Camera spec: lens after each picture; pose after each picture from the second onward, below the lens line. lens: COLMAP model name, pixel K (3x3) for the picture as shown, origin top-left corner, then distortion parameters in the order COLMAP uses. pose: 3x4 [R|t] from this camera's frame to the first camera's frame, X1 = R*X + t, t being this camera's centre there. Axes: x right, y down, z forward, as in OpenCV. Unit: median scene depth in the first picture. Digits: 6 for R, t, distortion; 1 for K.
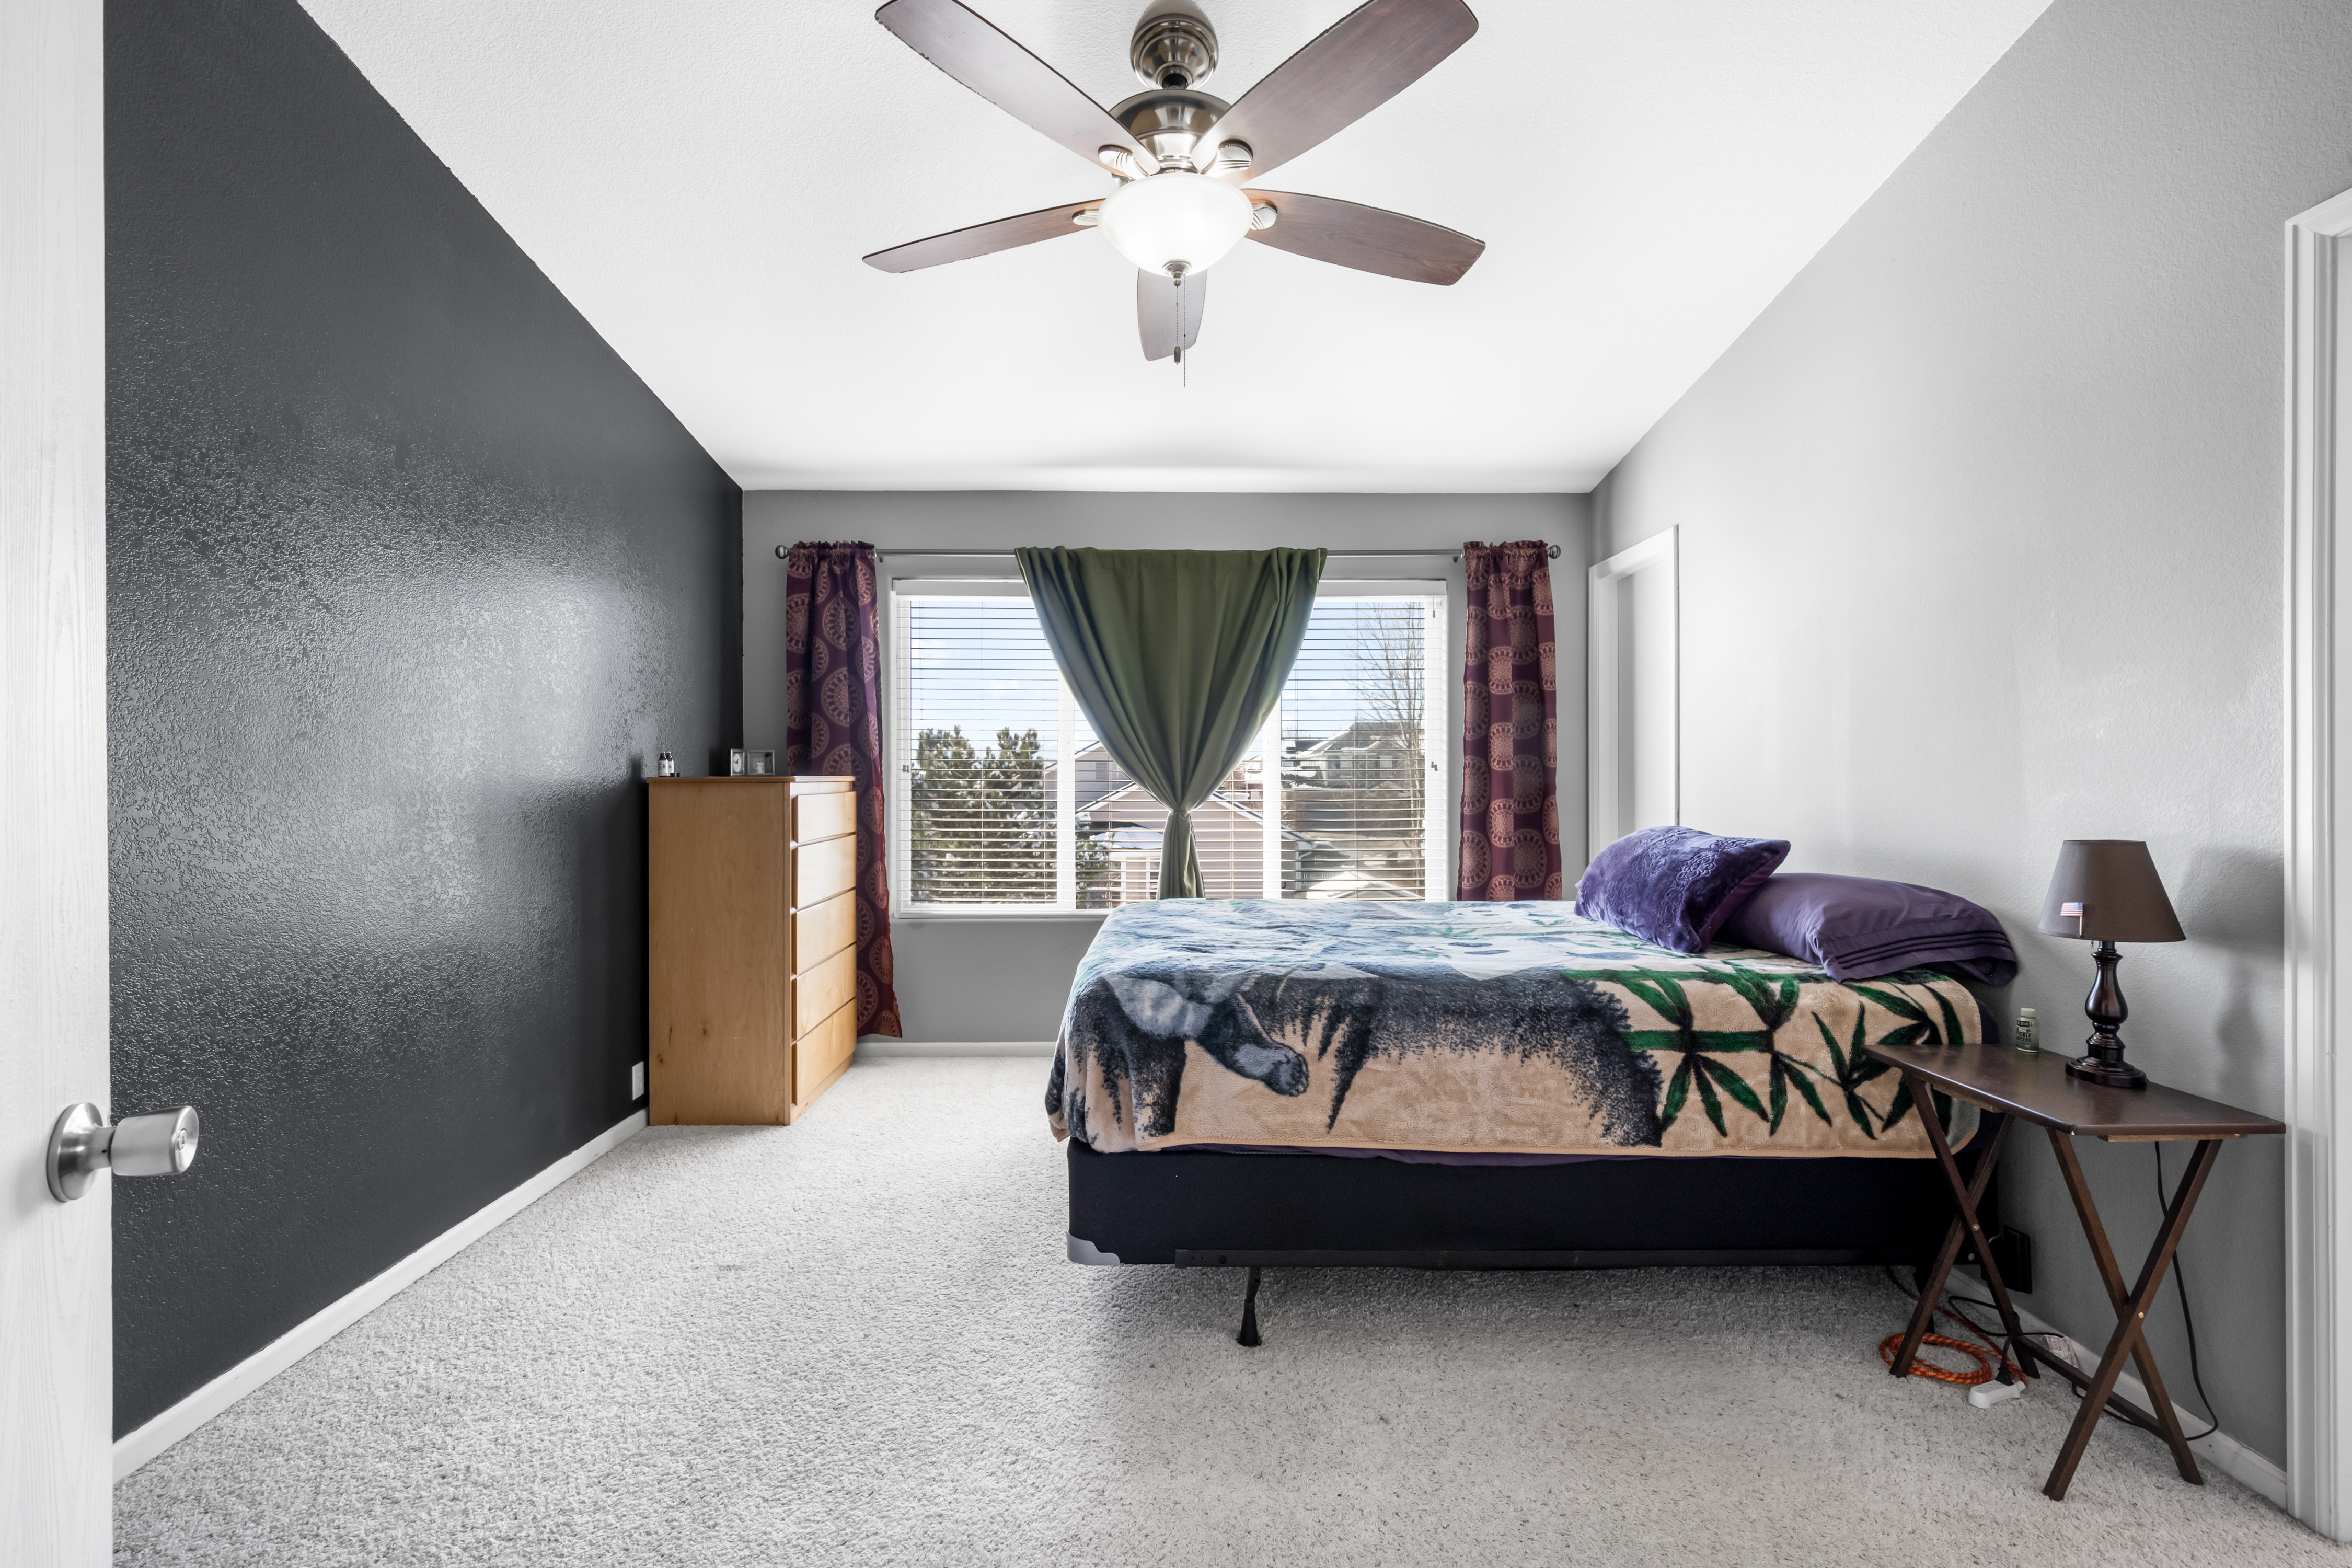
lens RADIAL K [[972.4, 0, 1180.6], [0, 972.4, 784.8], [0, 0, 1]] dist [0.001946, -0.000290]
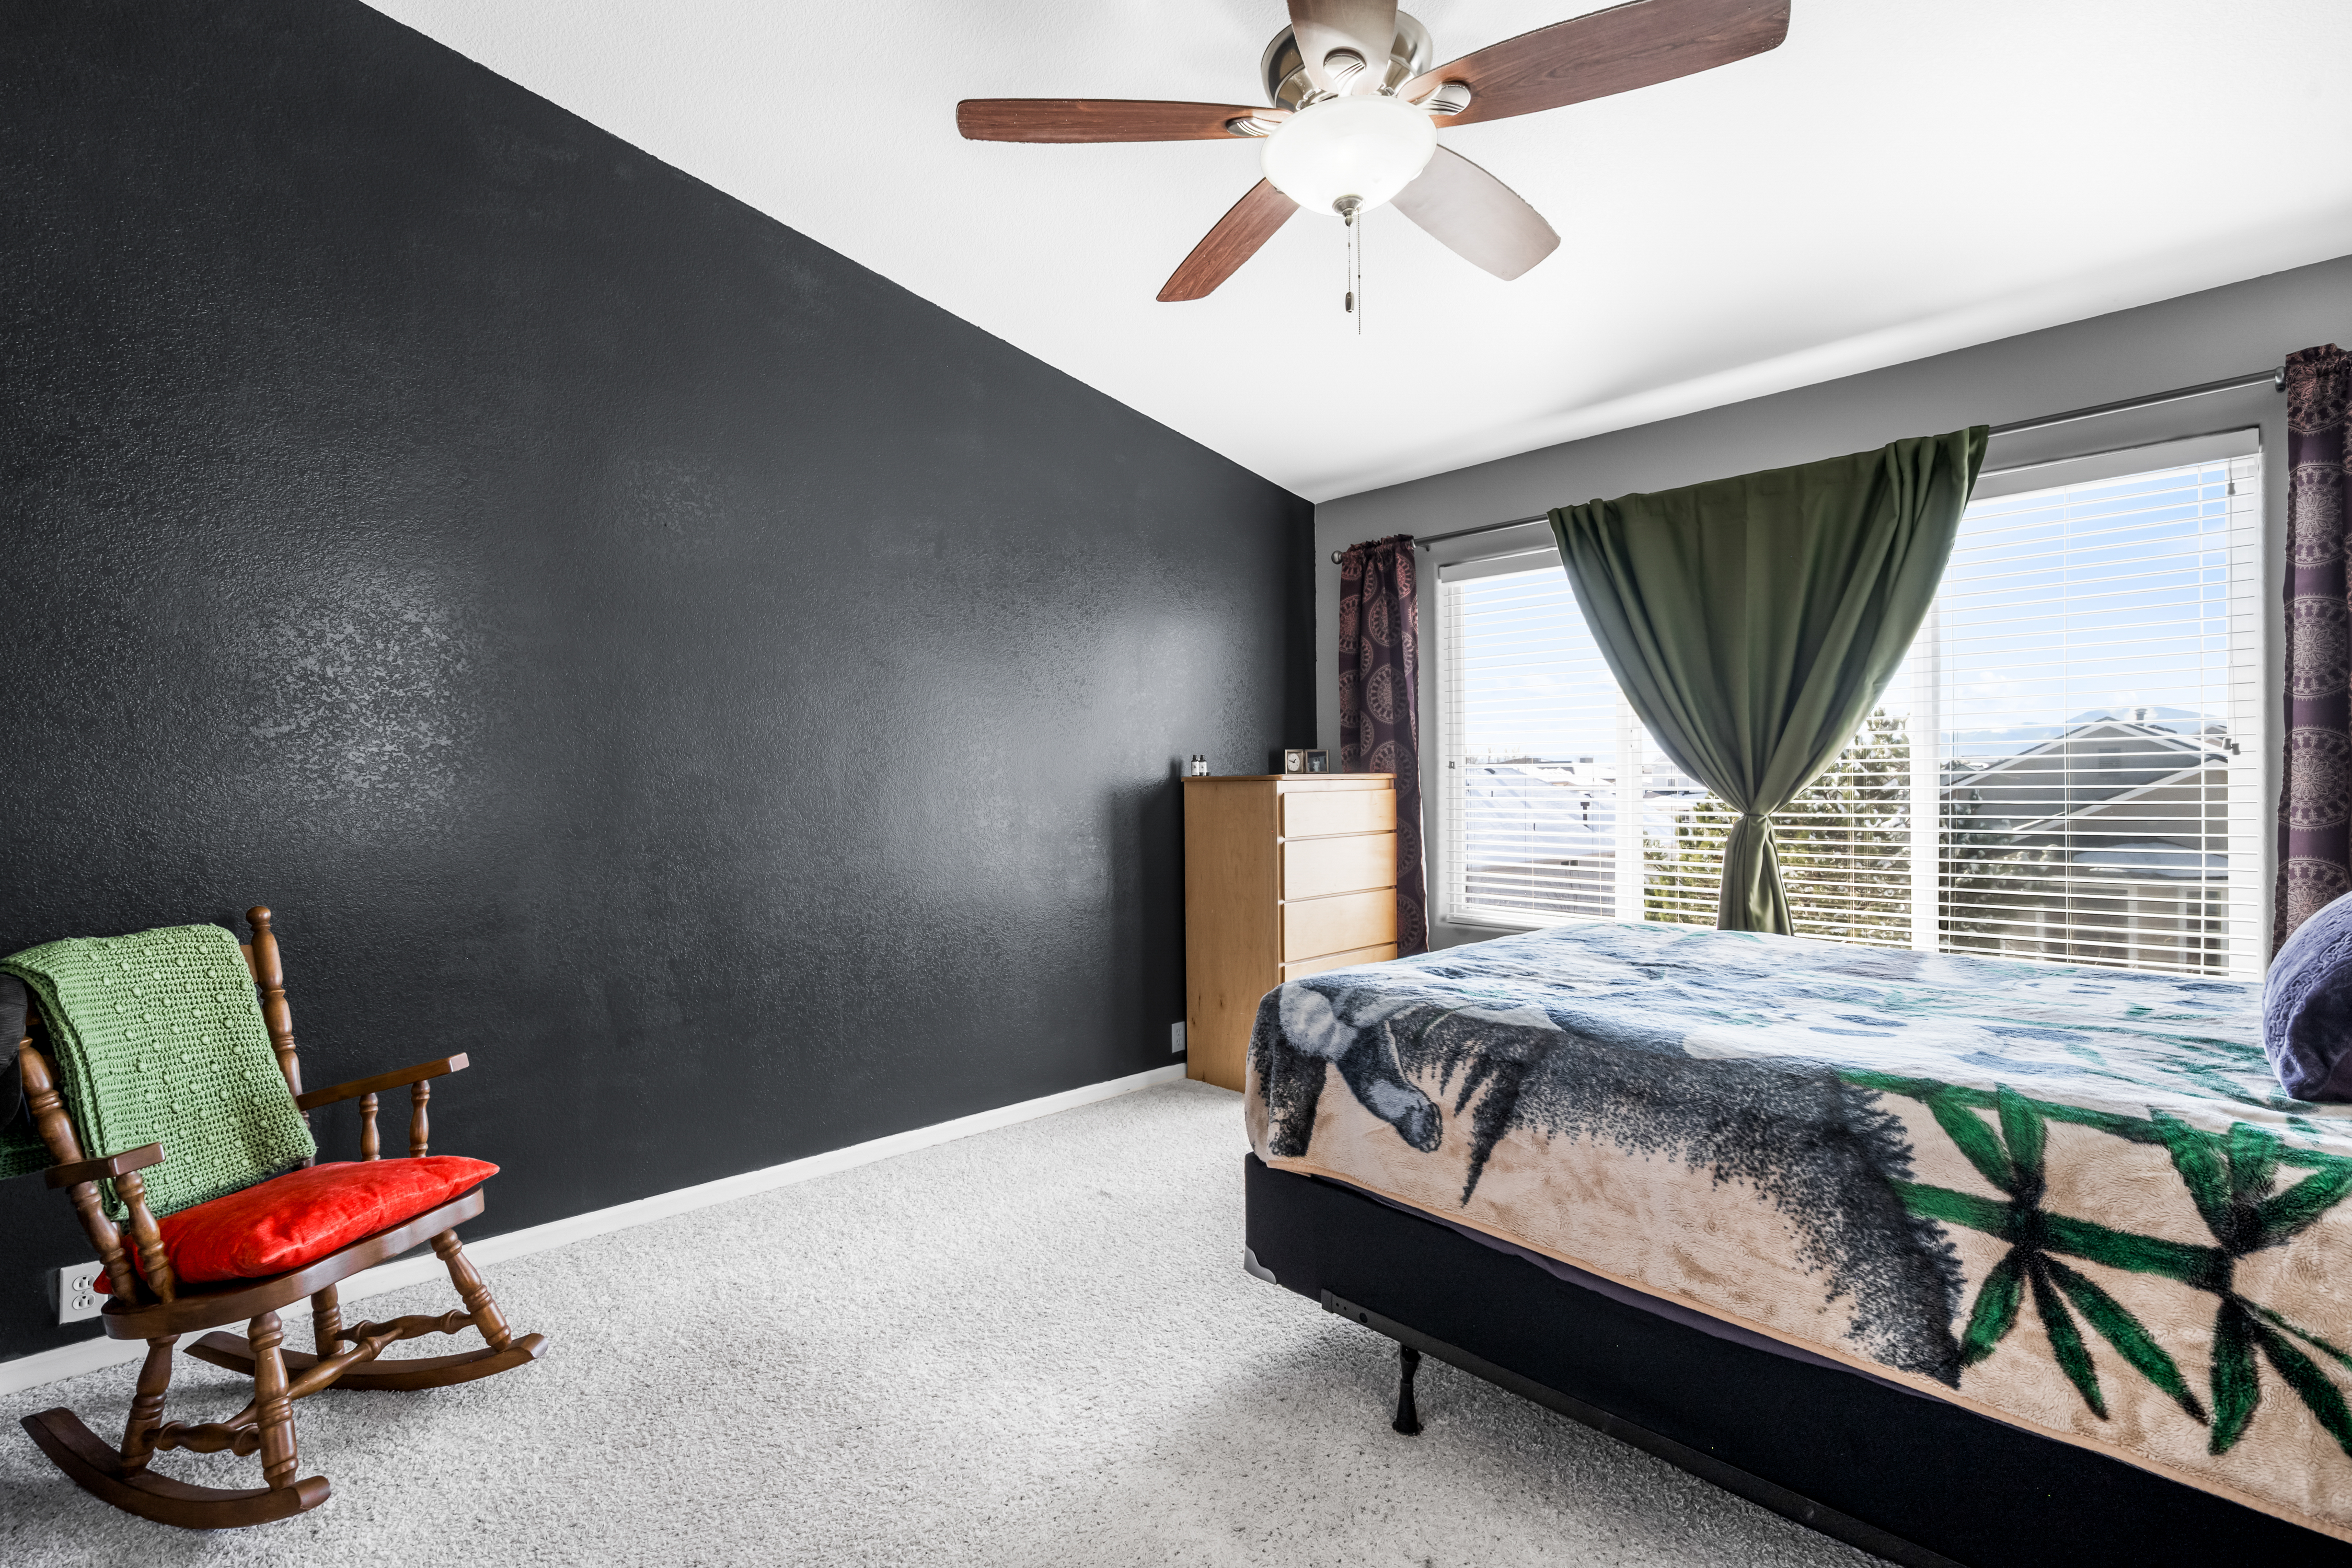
lens RADIAL K [[1054.0, 0, 1181.0], [0, 1054.0, 788.7], [0, 0, 1]] dist [0.001322, 0.000342]
pose [[0.699919, -0.000132, -0.714223, 0.595652], [0.003966, 0.999985, 0.003701, 0.003252], [0.714212, -0.005423, 0.699909, 0.208923]]
